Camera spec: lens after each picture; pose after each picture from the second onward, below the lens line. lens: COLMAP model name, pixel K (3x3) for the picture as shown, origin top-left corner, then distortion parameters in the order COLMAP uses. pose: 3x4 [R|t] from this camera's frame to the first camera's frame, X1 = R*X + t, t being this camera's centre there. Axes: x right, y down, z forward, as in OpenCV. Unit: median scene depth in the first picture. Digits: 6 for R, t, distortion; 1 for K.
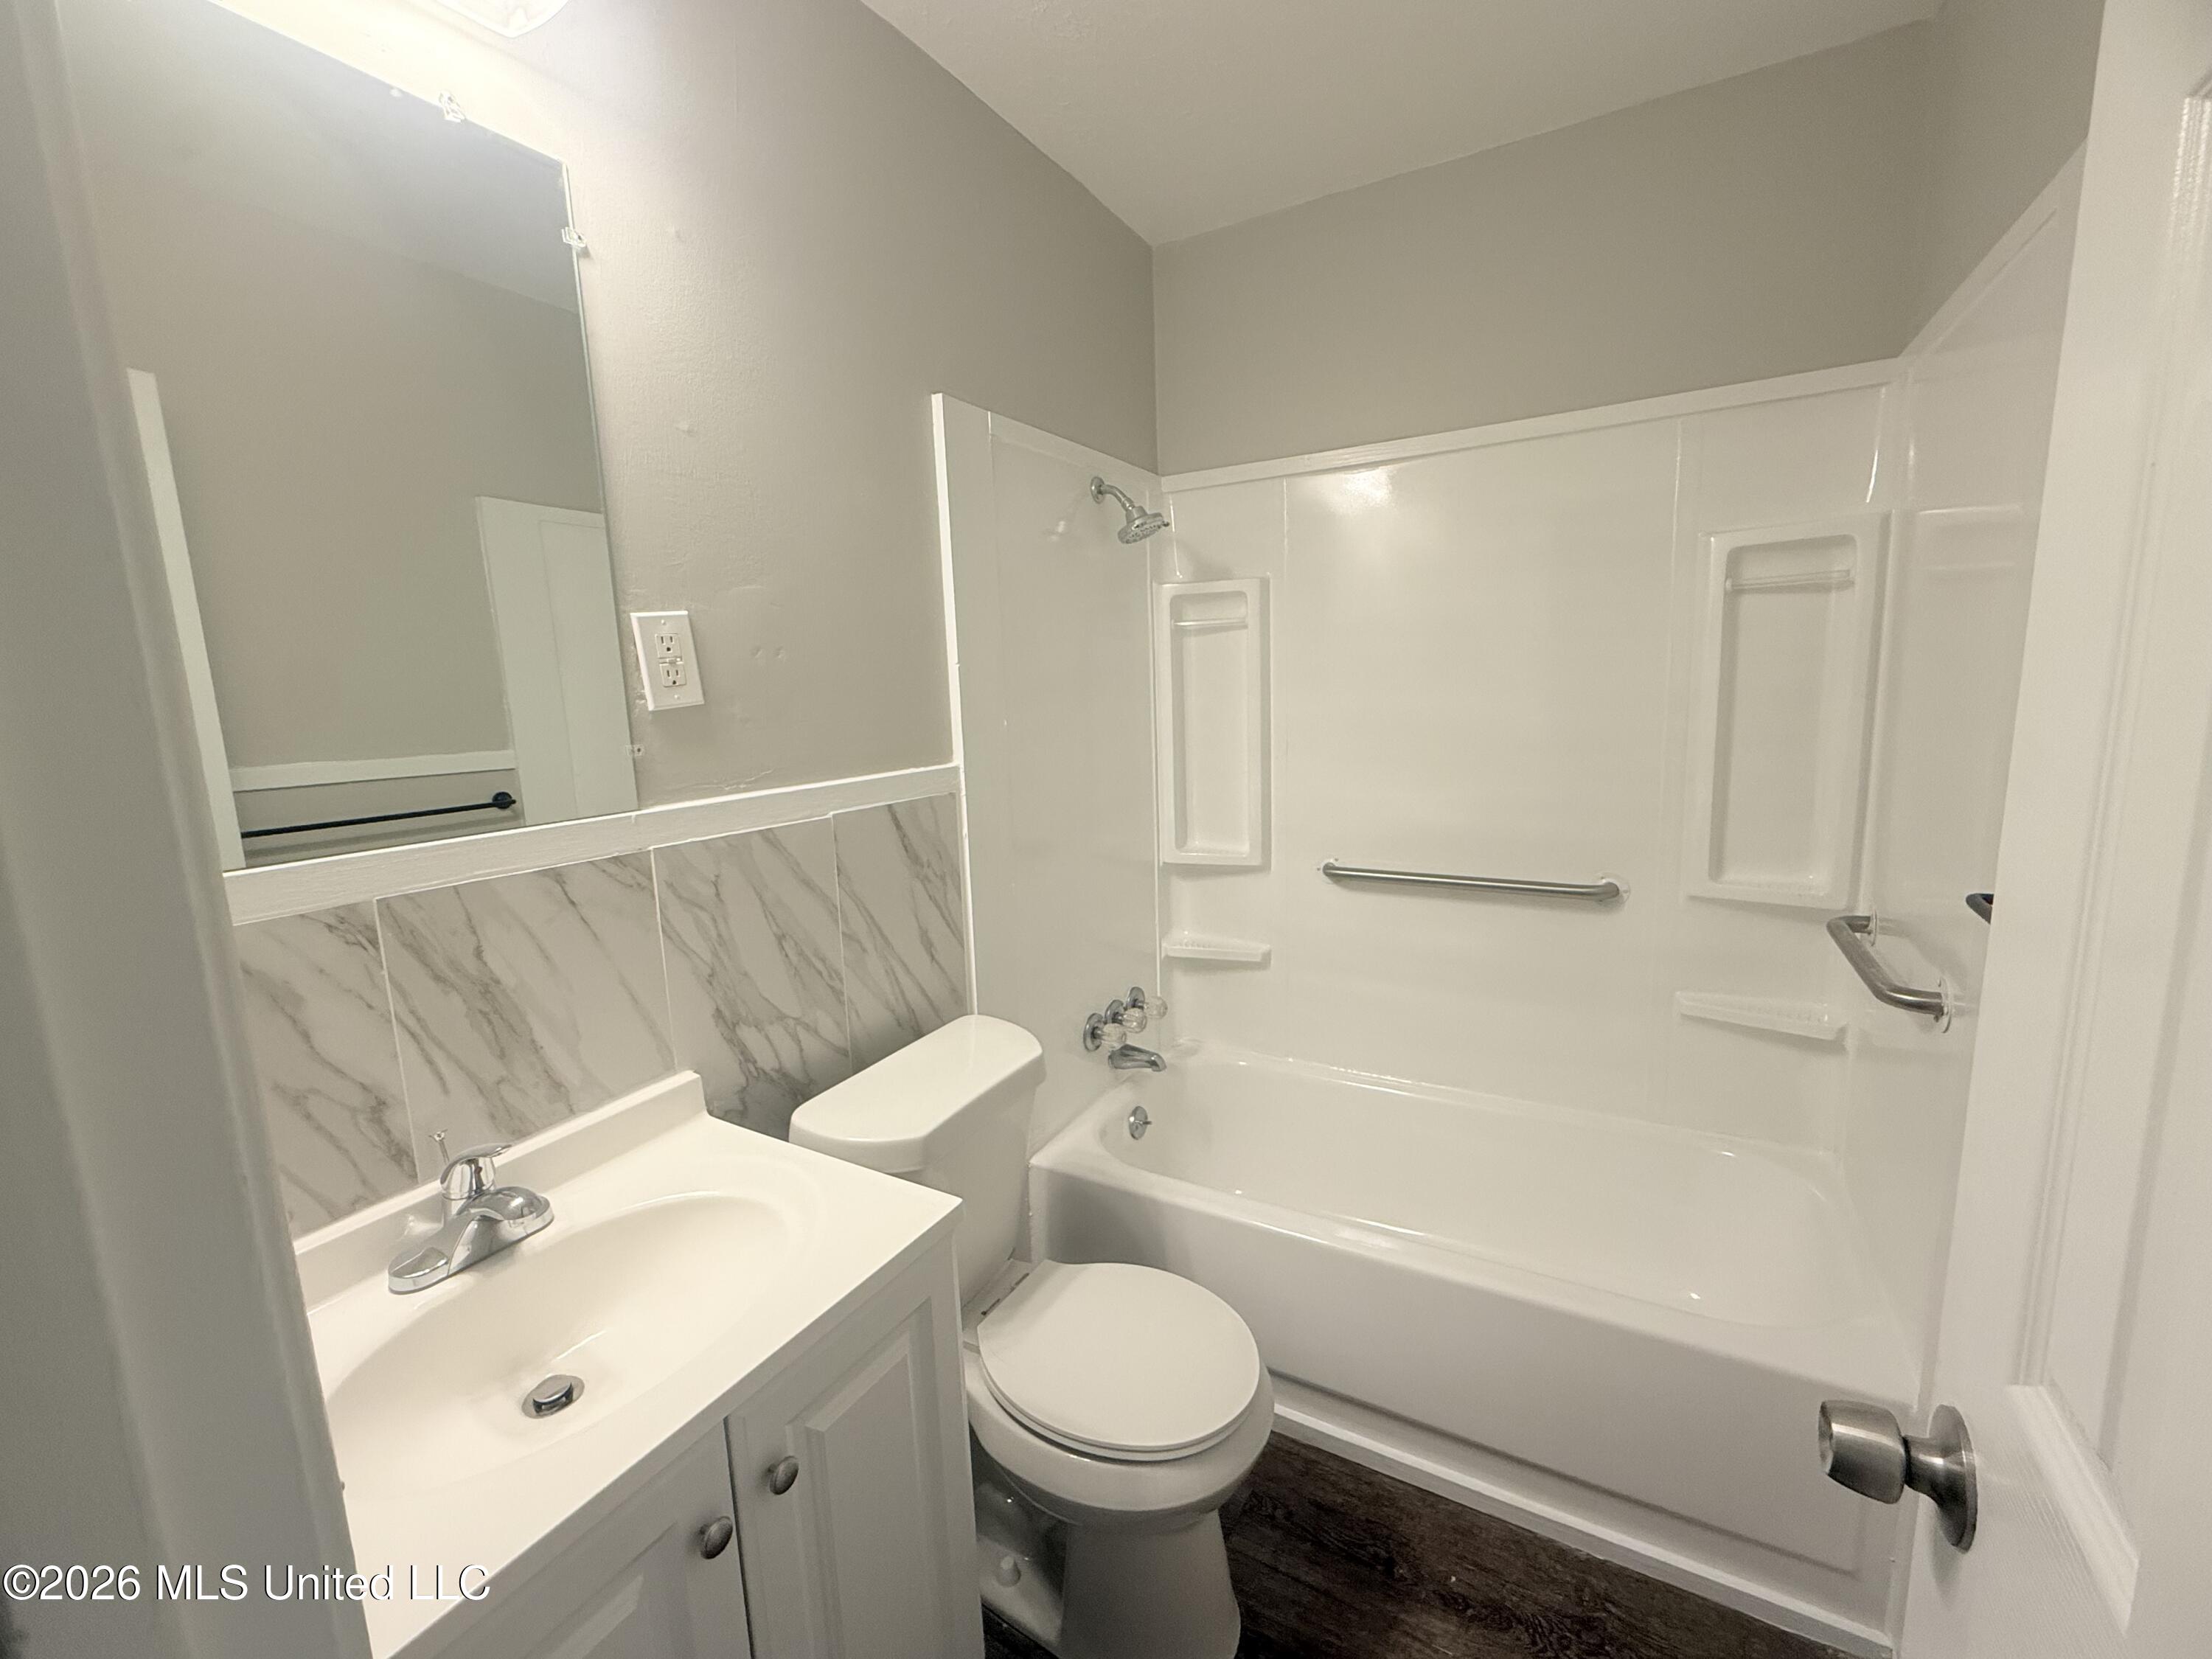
lens RADIAL K [[920.1, 0, 1112.2], [0, 920.1, 825.7], [0, 0, 1]] dist [-0.001131, 0.000352]
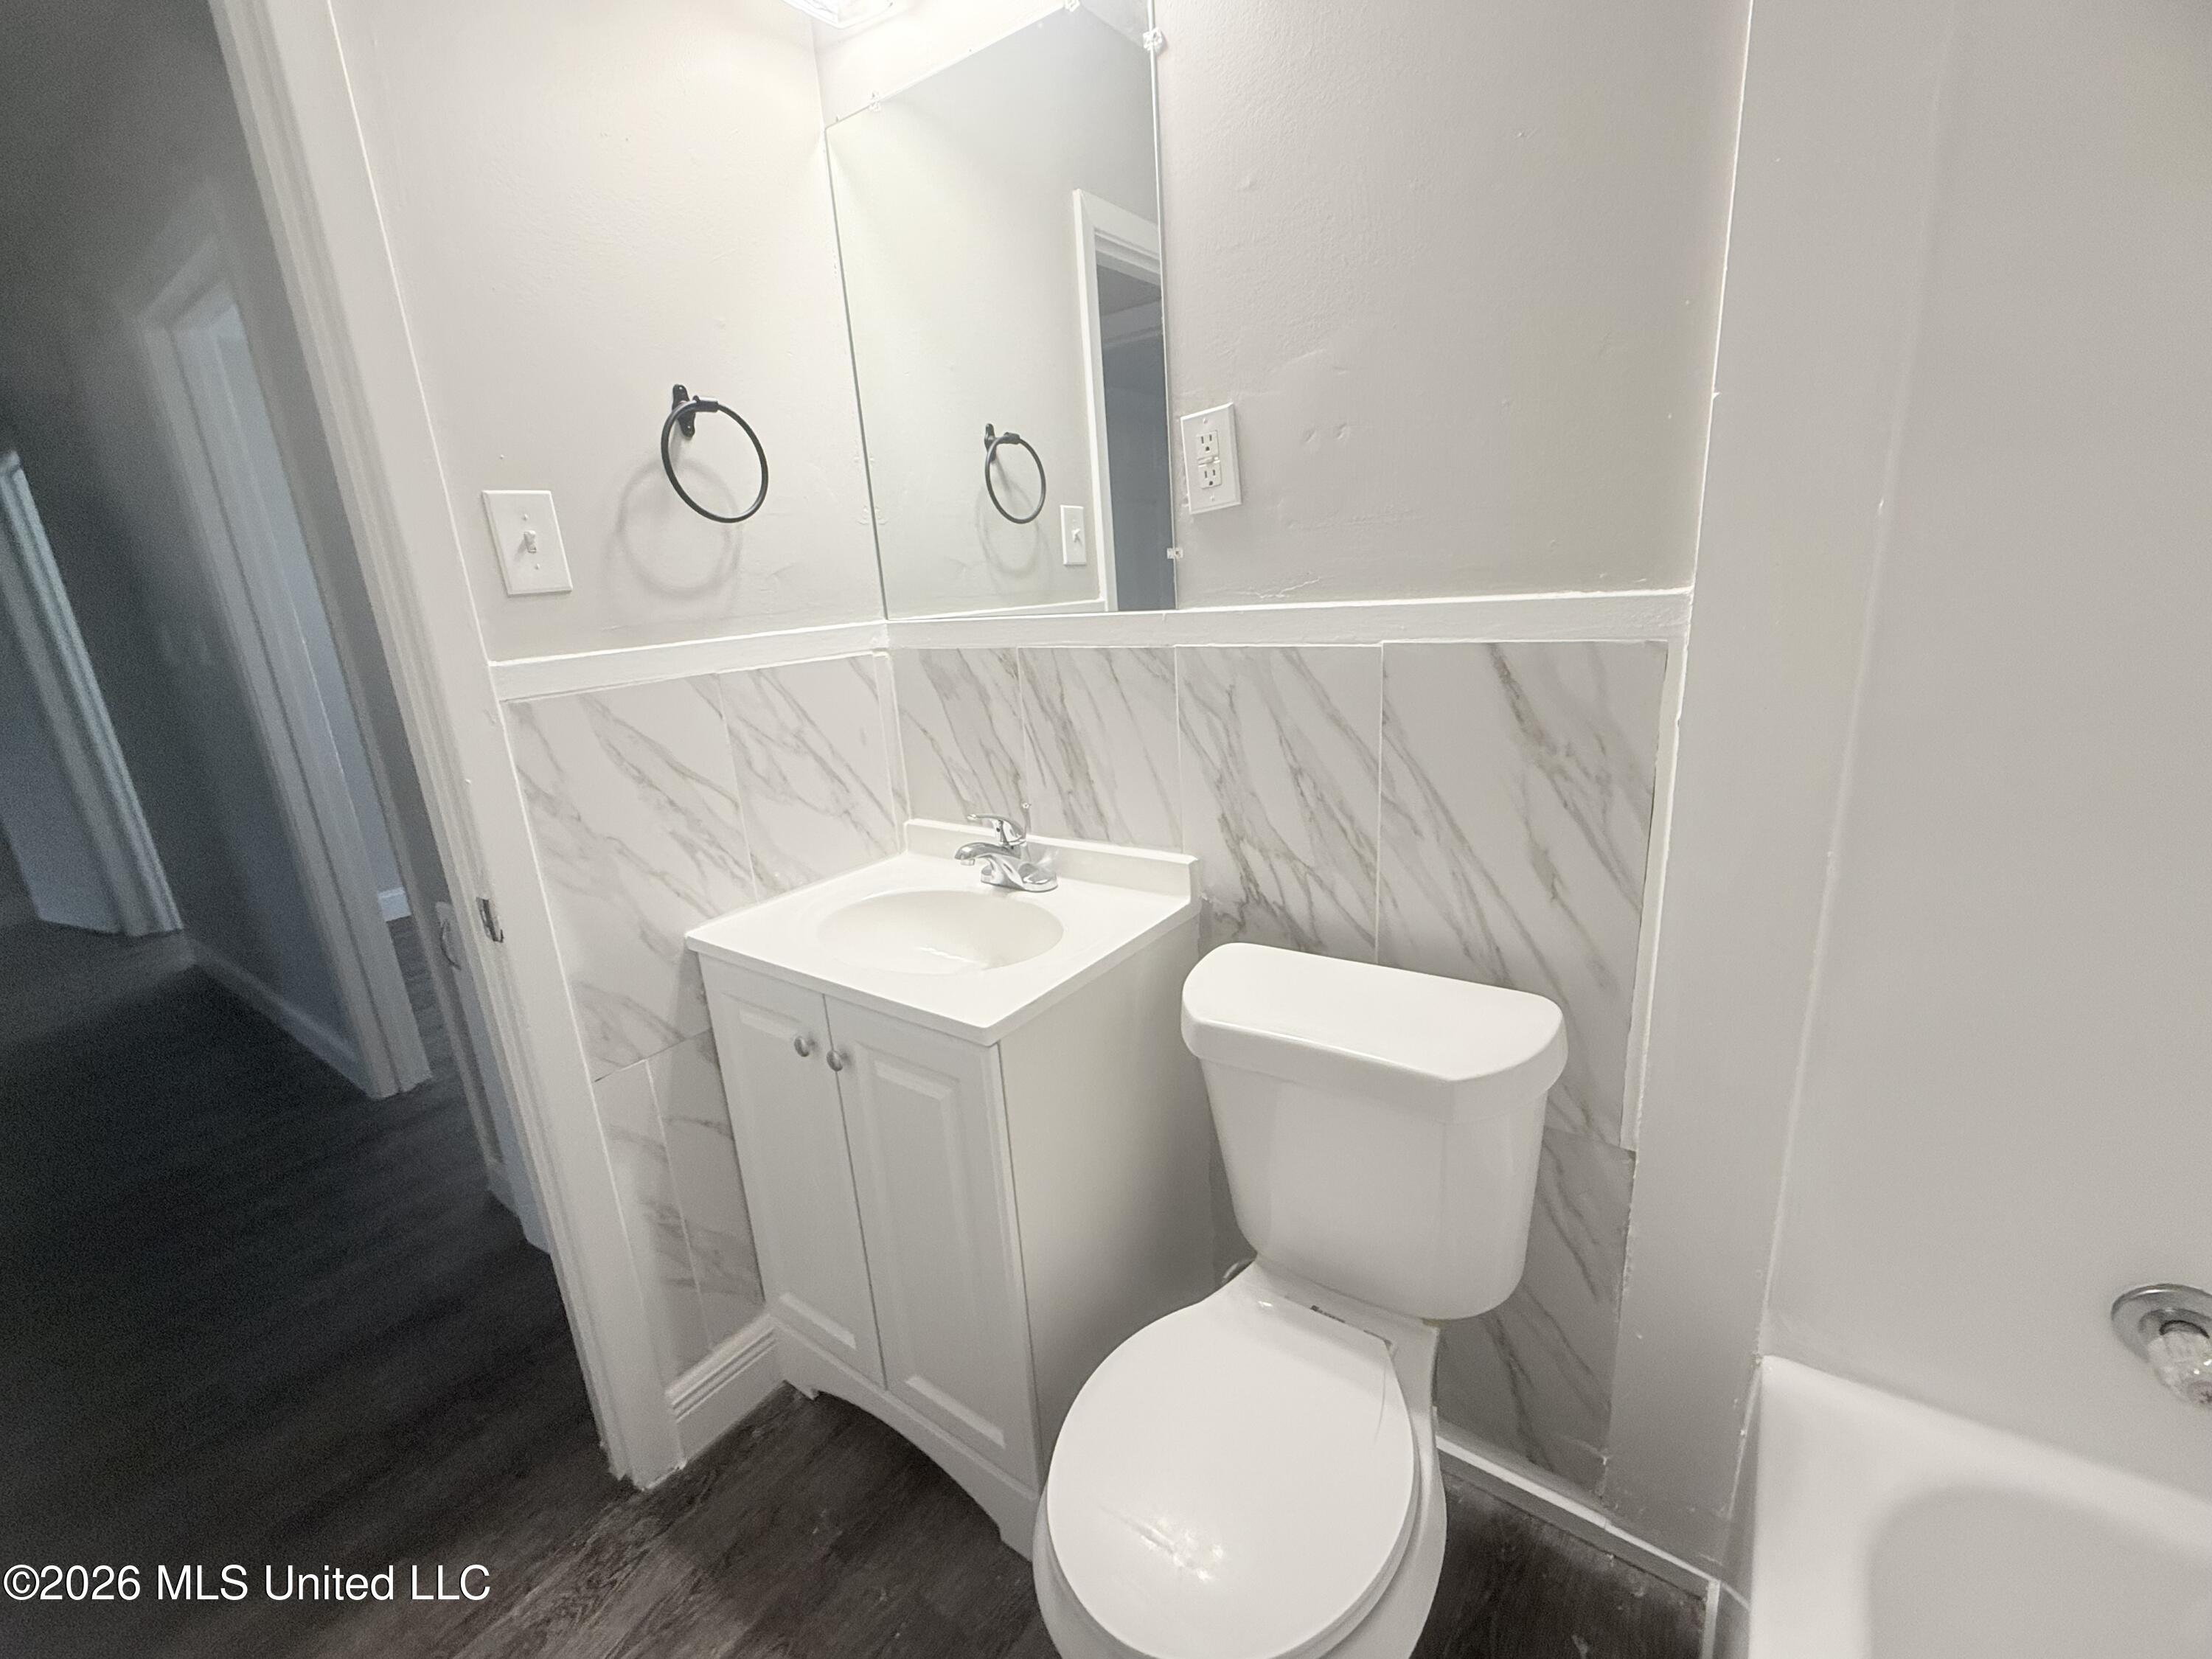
lens RADIAL K [[920.1, 0, 1112.2], [0, 920.1, 825.7], [0, 0, 1]] dist [-0.001131, 0.000352]
pose [[-0.098221, 0.300147, -0.948823, 0.557737], [-0.089656, 0.946887, 0.308815, -0.095685], [0.991118, 0.115400, -0.066095, 0.936019]]
